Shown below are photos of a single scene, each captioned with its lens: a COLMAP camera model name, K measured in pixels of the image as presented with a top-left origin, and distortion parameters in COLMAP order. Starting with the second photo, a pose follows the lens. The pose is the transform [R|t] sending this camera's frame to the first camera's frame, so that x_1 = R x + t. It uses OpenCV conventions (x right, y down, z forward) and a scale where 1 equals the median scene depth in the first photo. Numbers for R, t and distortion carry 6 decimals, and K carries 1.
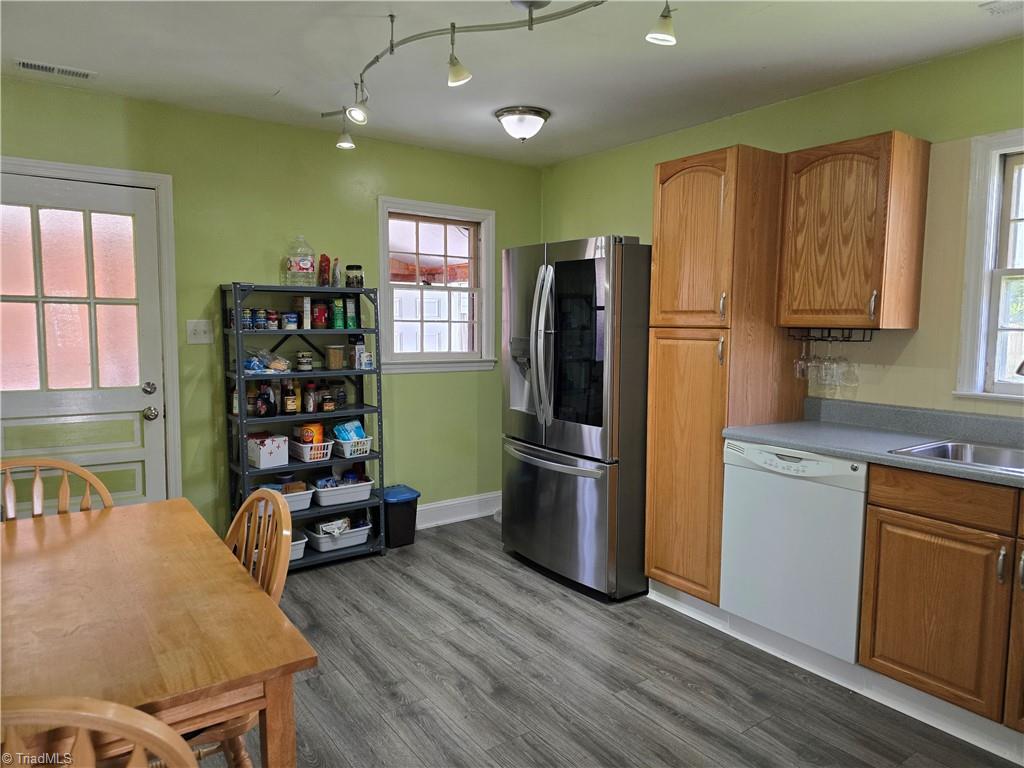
lens RADIAL K [[689.2, 0, 513.8], [0, 689.2, 380.9], [0, 0, 1]] dist [0.060253, -0.054607]
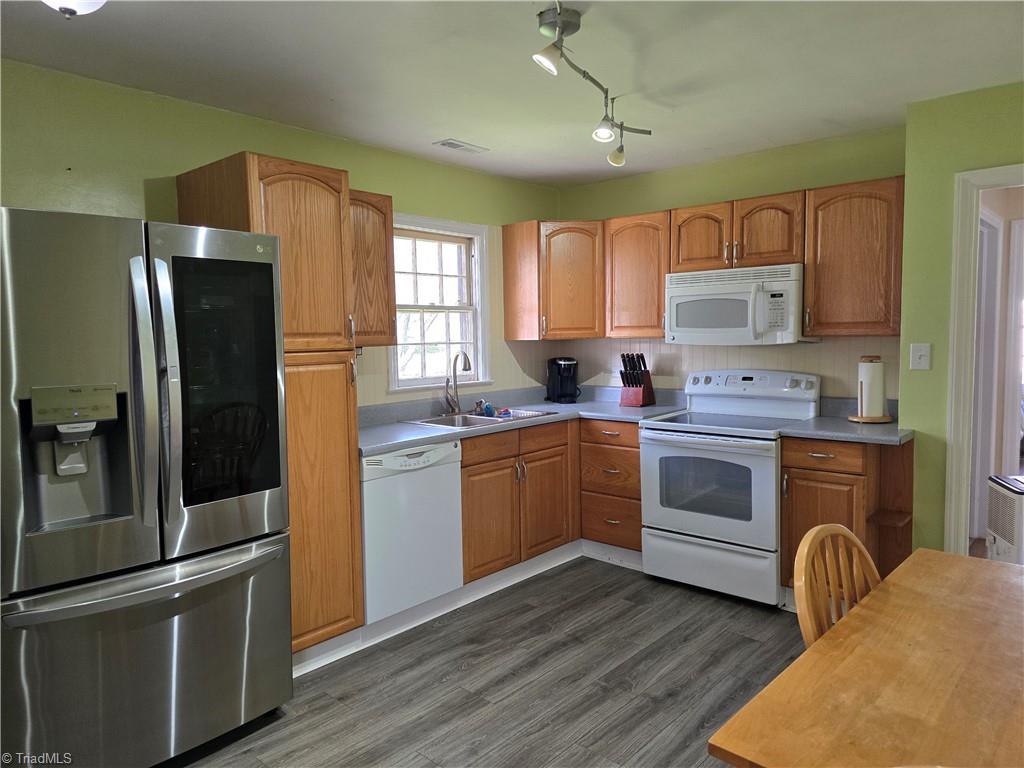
lens RADIAL K [[689.2, 0, 506.6], [0, 689.2, 380.6], [0, 0, 1]] dist [0.060253, -0.054607]
pose [[-0.208498, -0.073759, 0.975238, -0.586678], [0.103088, 0.989940, 0.096910, -0.085727], [-0.972575, 0.120741, -0.198797, 0.795926]]
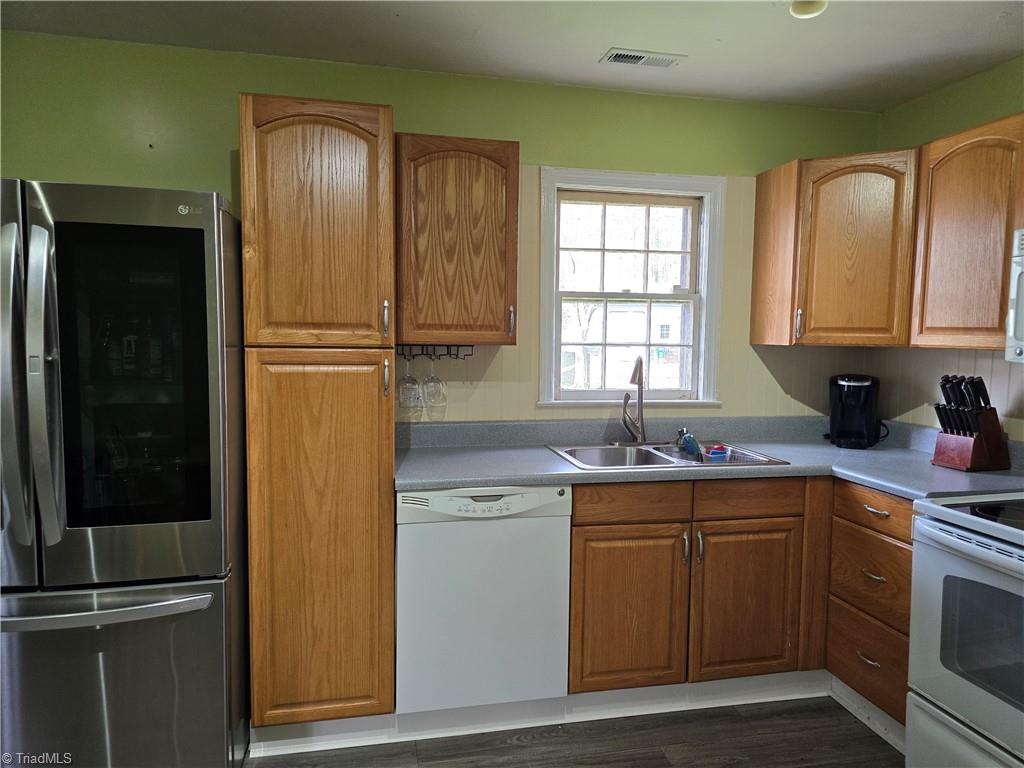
lens RADIAL K [[689.2, 0, 515.0], [0, 689.2, 386.4], [0, 0, 1]] dist [0.060253, -0.054607]
pose [[0.400905, -0.076455, 0.912924, -0.267006], [0.072759, 0.996021, 0.051463, -0.050682], [-0.913226, 0.045792, 0.404872, 0.459978]]
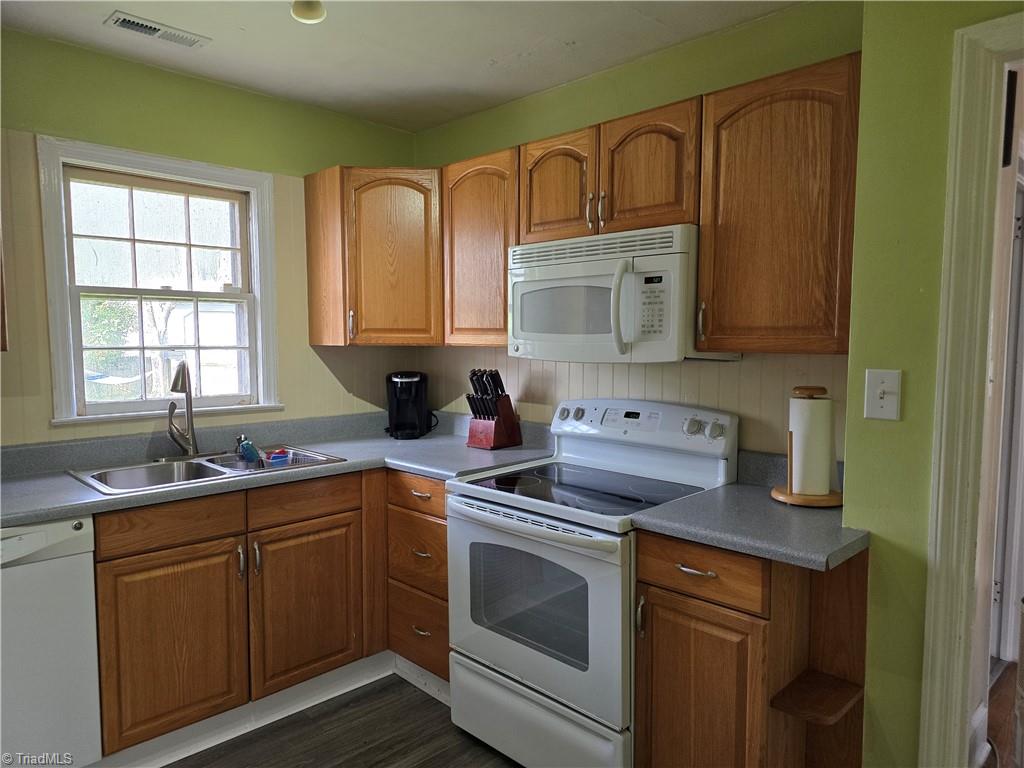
lens RADIAL K [[689.2, 0, 516.8], [0, 689.2, 387.8], [0, 0, 1]] dist [0.060253, -0.054607]
pose [[-0.150640, -0.084405, 0.984979, -0.251969], [0.085942, 0.991458, 0.098104, -0.047146], [-0.984846, 0.099430, -0.142099, 0.413842]]
